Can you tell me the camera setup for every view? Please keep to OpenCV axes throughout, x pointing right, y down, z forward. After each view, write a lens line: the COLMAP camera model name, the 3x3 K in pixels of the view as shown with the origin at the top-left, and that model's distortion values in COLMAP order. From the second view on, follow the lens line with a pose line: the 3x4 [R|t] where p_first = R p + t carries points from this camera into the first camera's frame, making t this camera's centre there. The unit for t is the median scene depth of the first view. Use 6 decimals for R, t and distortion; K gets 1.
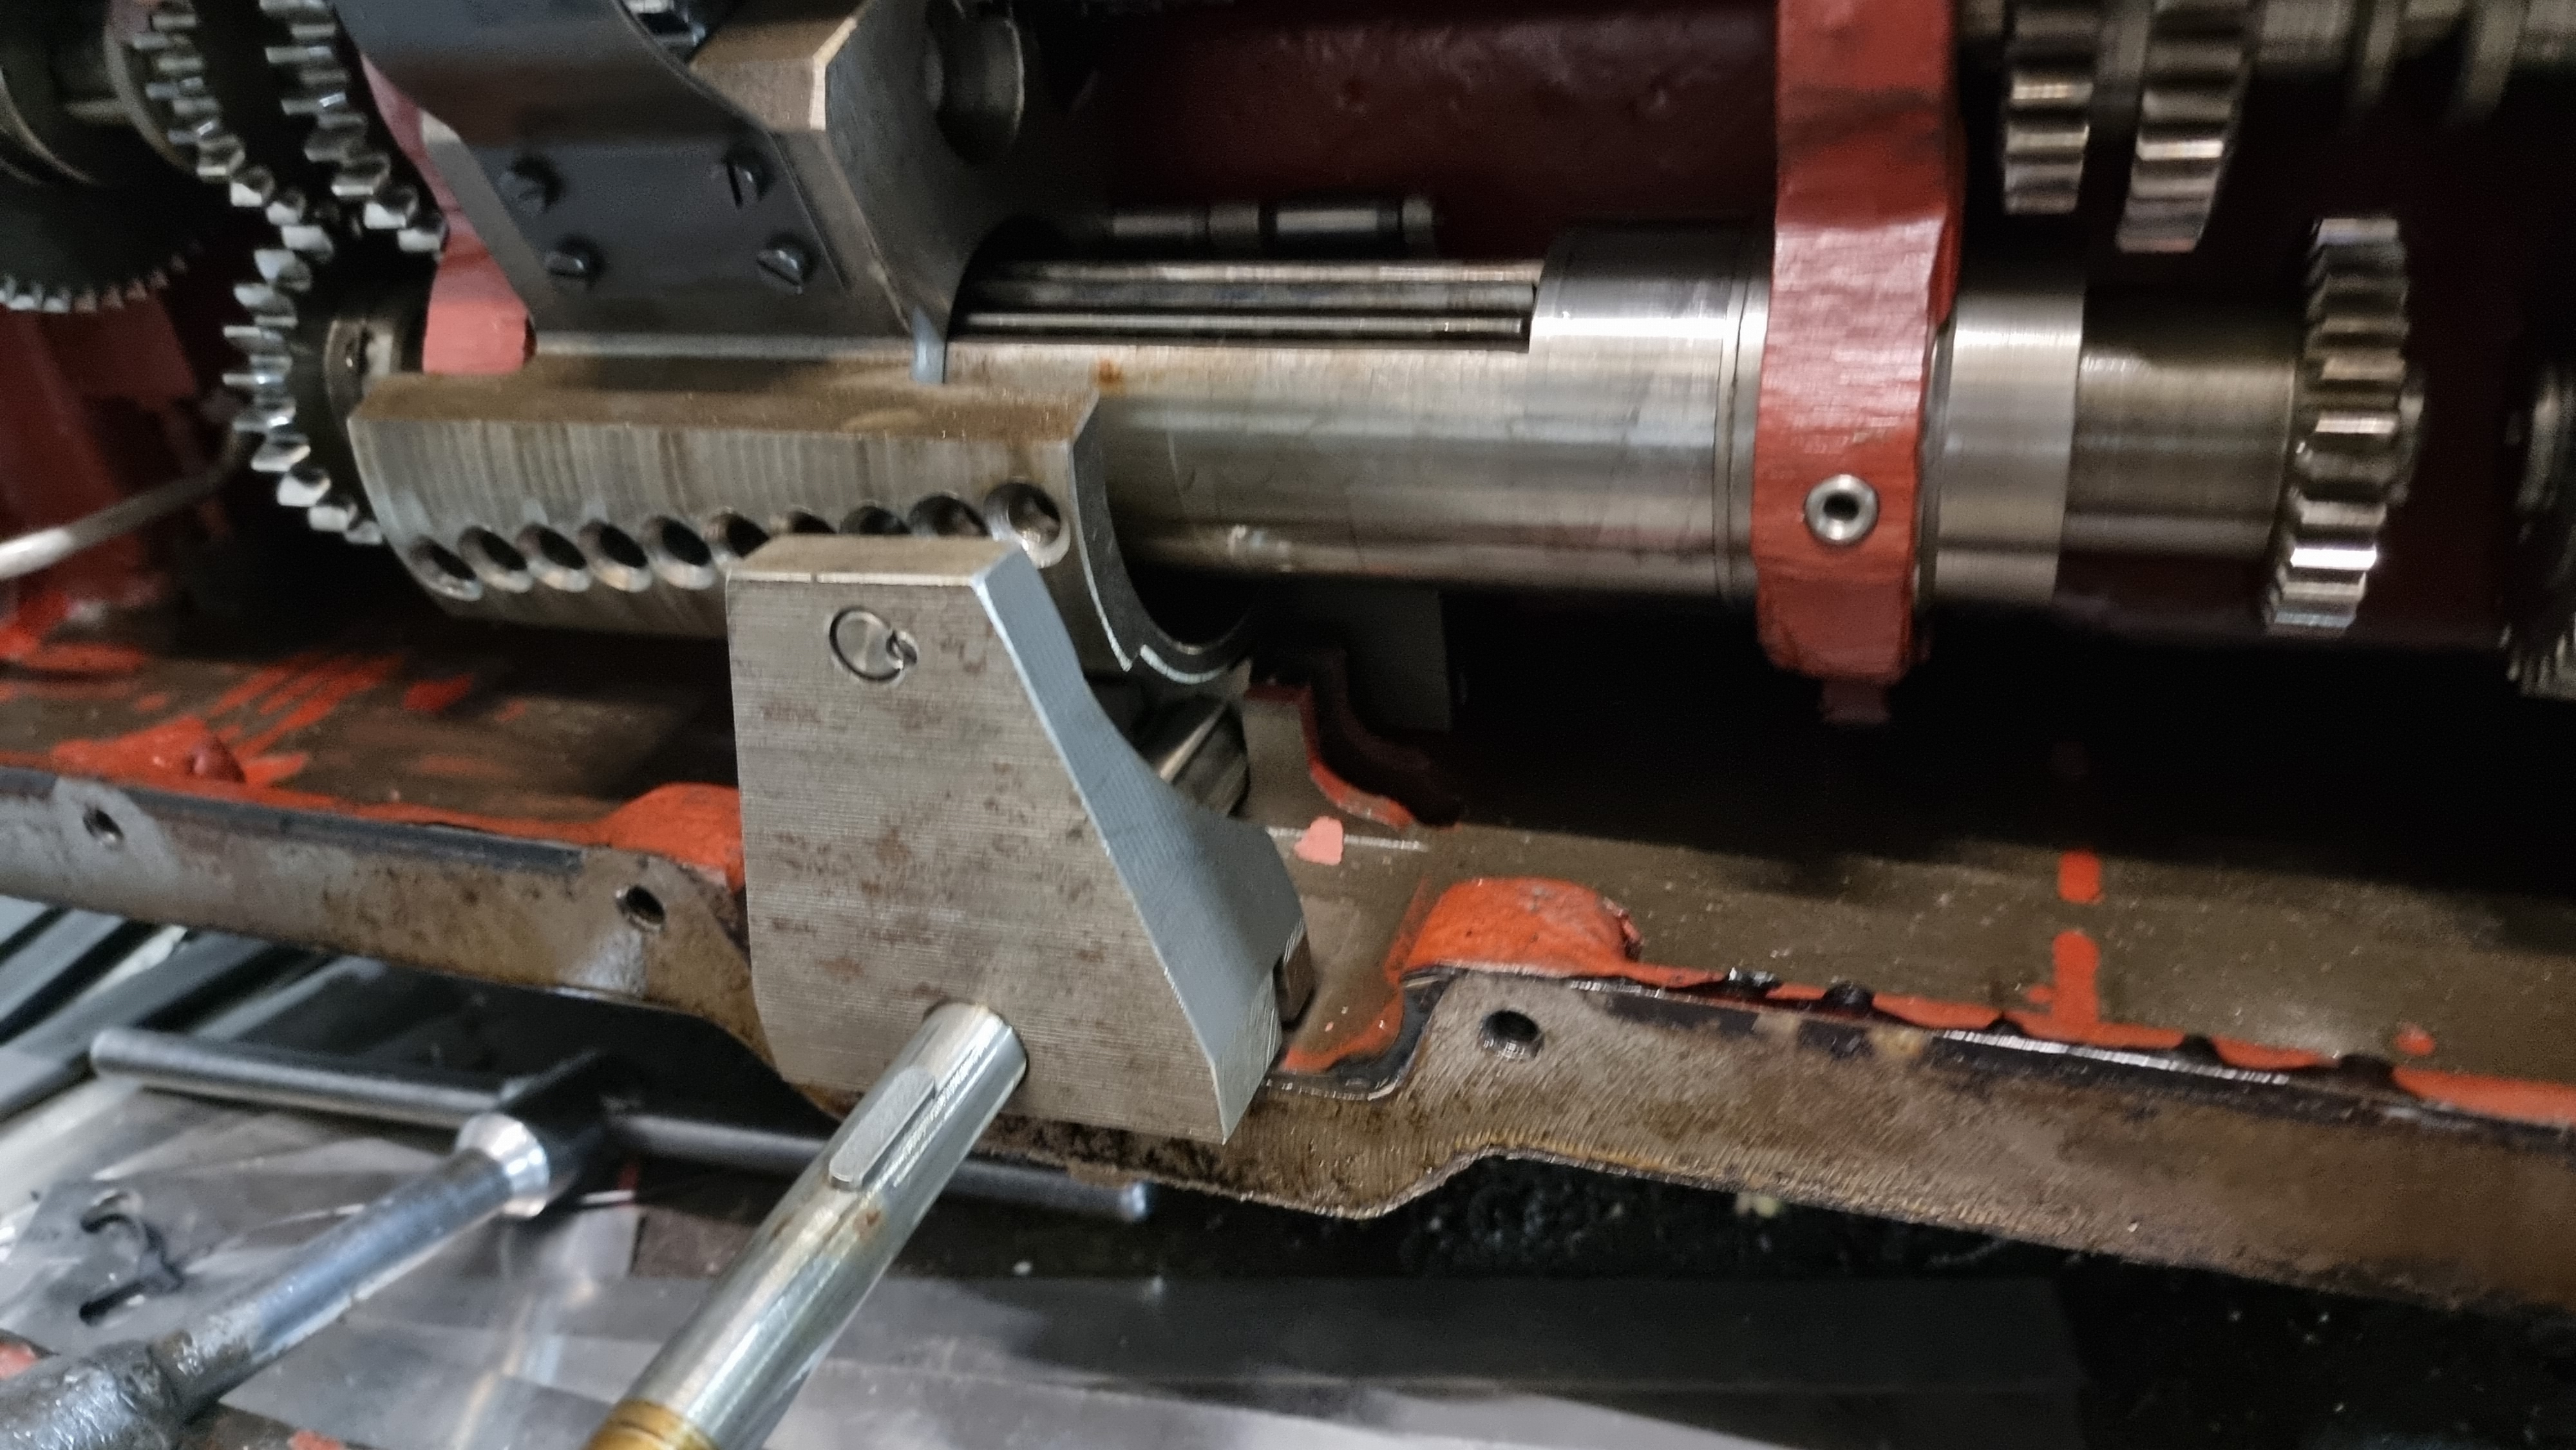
lens RADIAL K [[1861.0, 0, 1288.0], [0, 1861.0, 725.0], [0, 0, 1]] dist [-0.003169, -0.001837]
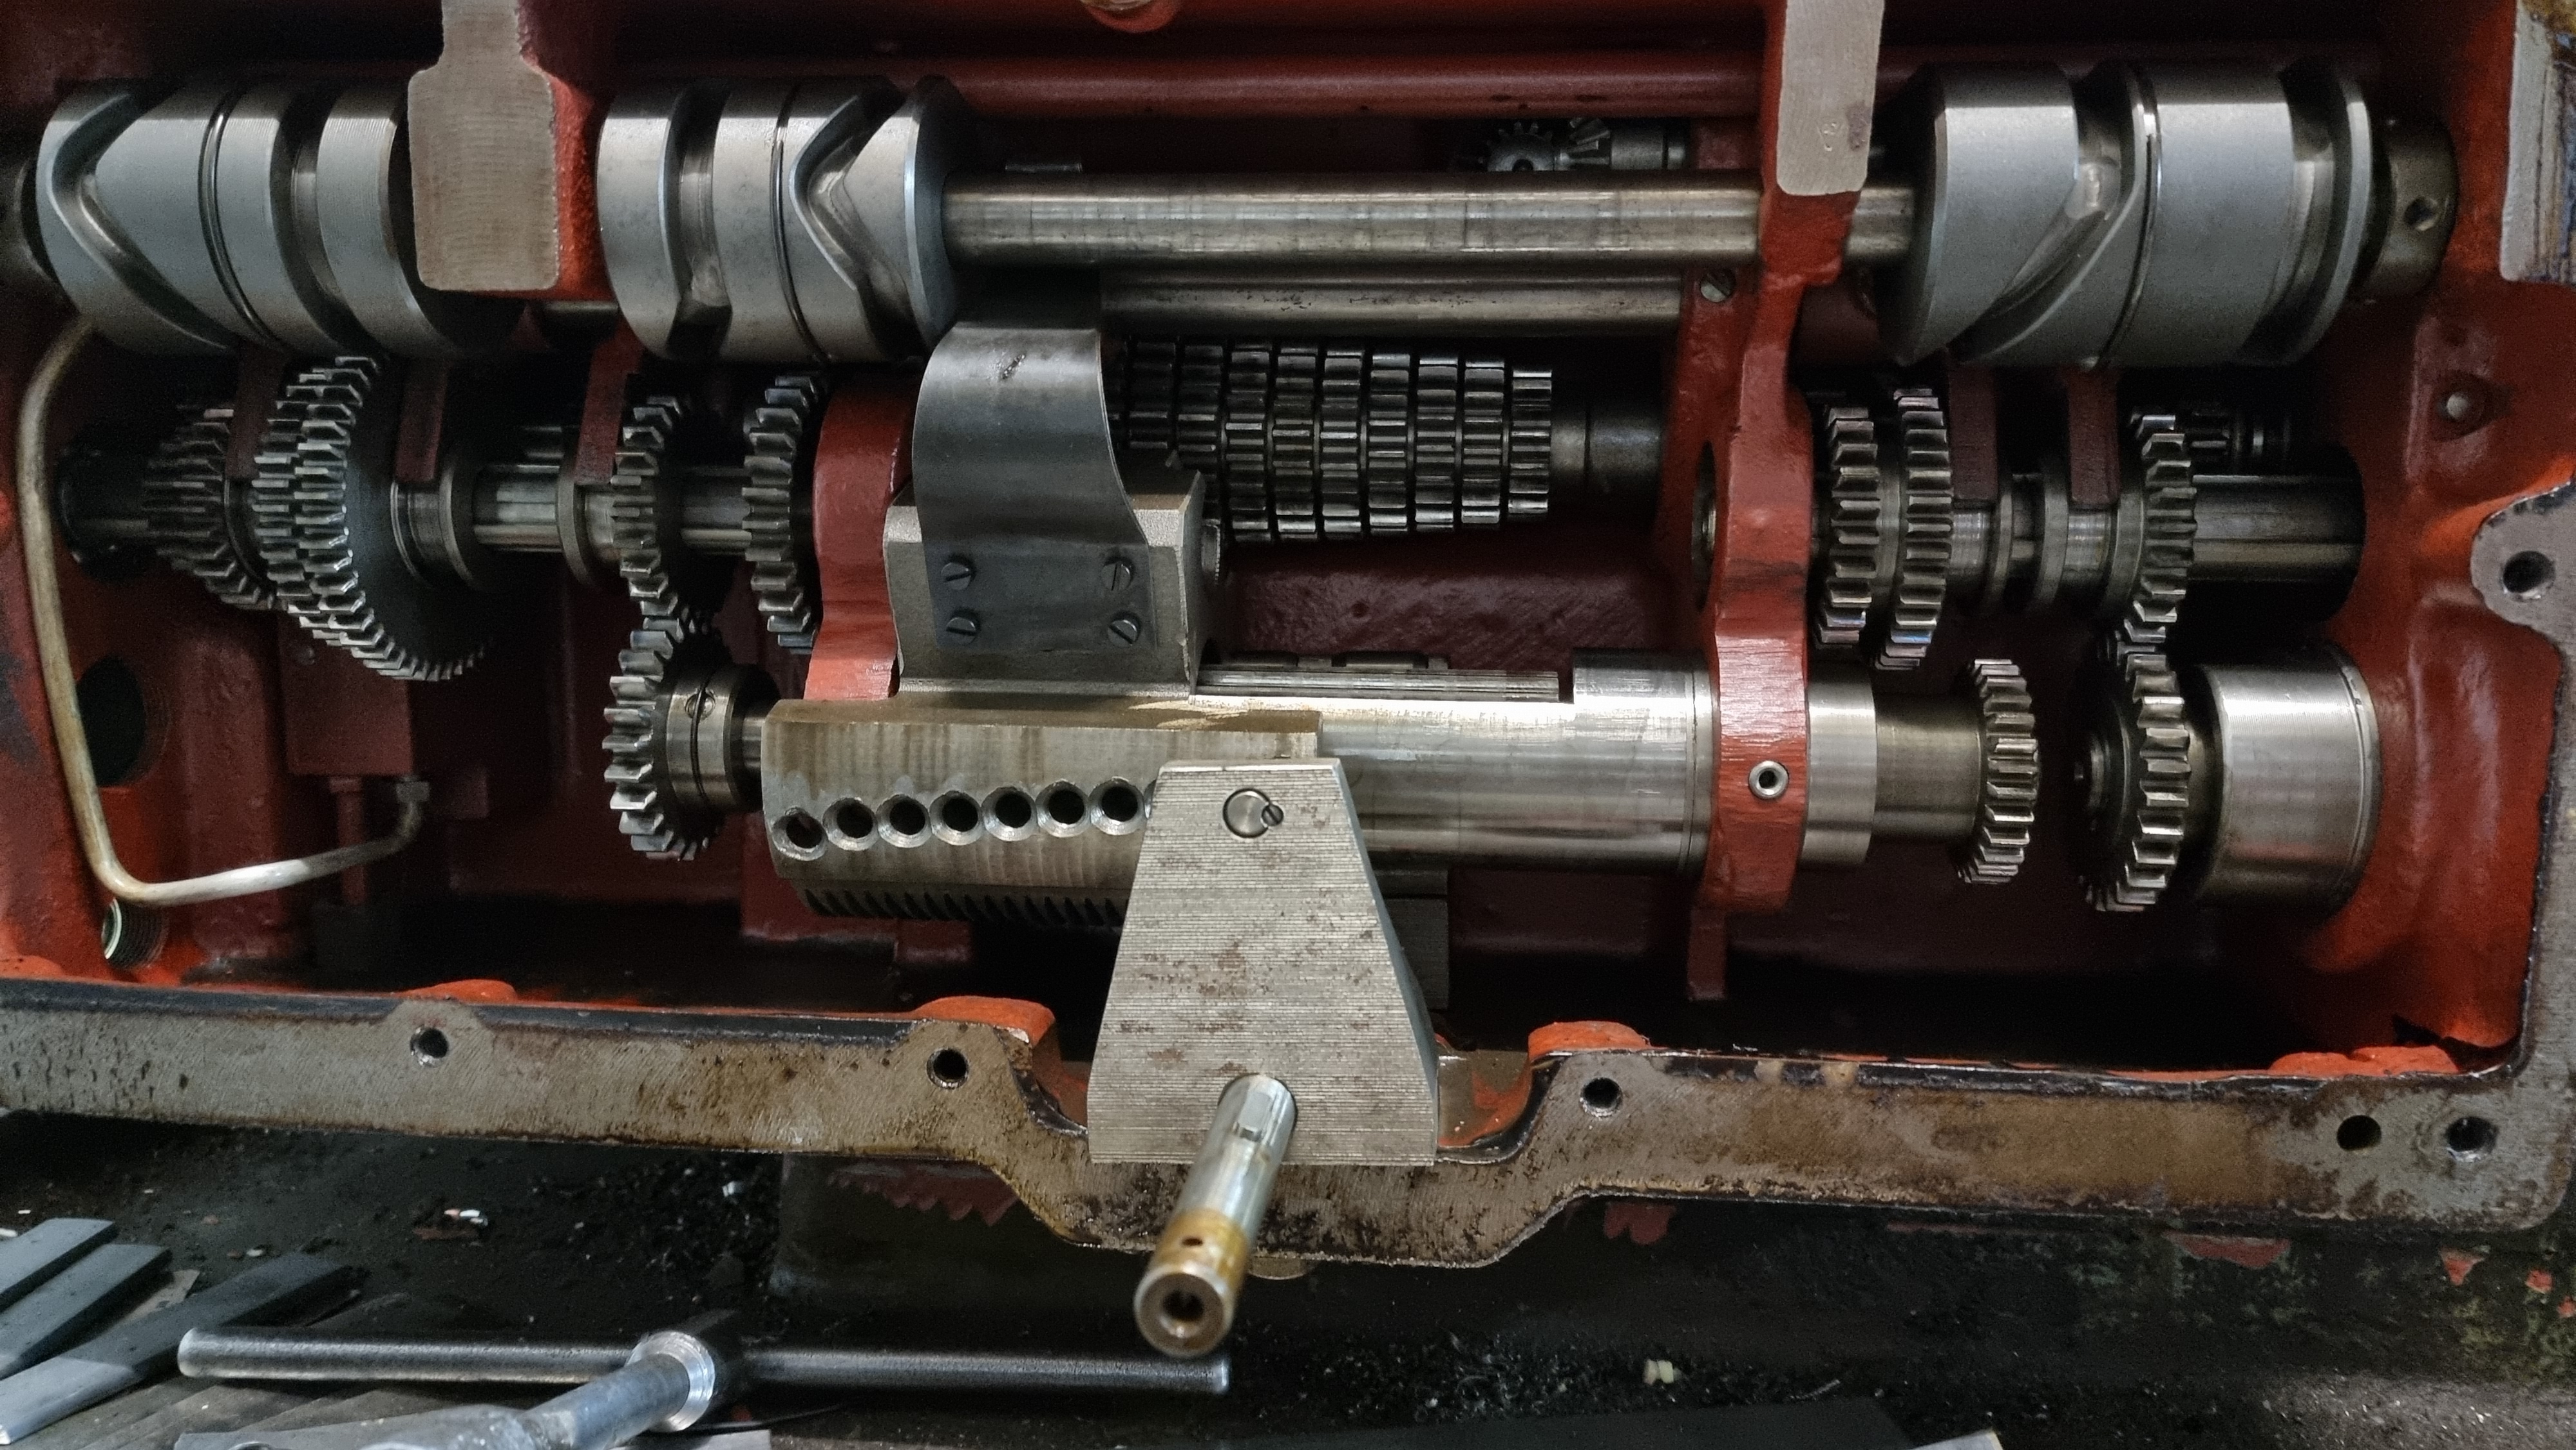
lens RADIAL K [[1861.0, 0, 1288.0], [0, 1861.0, 725.0], [0, 0, 1]] dist [-0.003169, -0.001837]
pose [[0.967178, 0.077143, 0.242106, -0.548290], [0.020653, 0.925784, -0.377488, 0.466275], [-0.253258, 0.370099, 0.893805, -0.471200]]
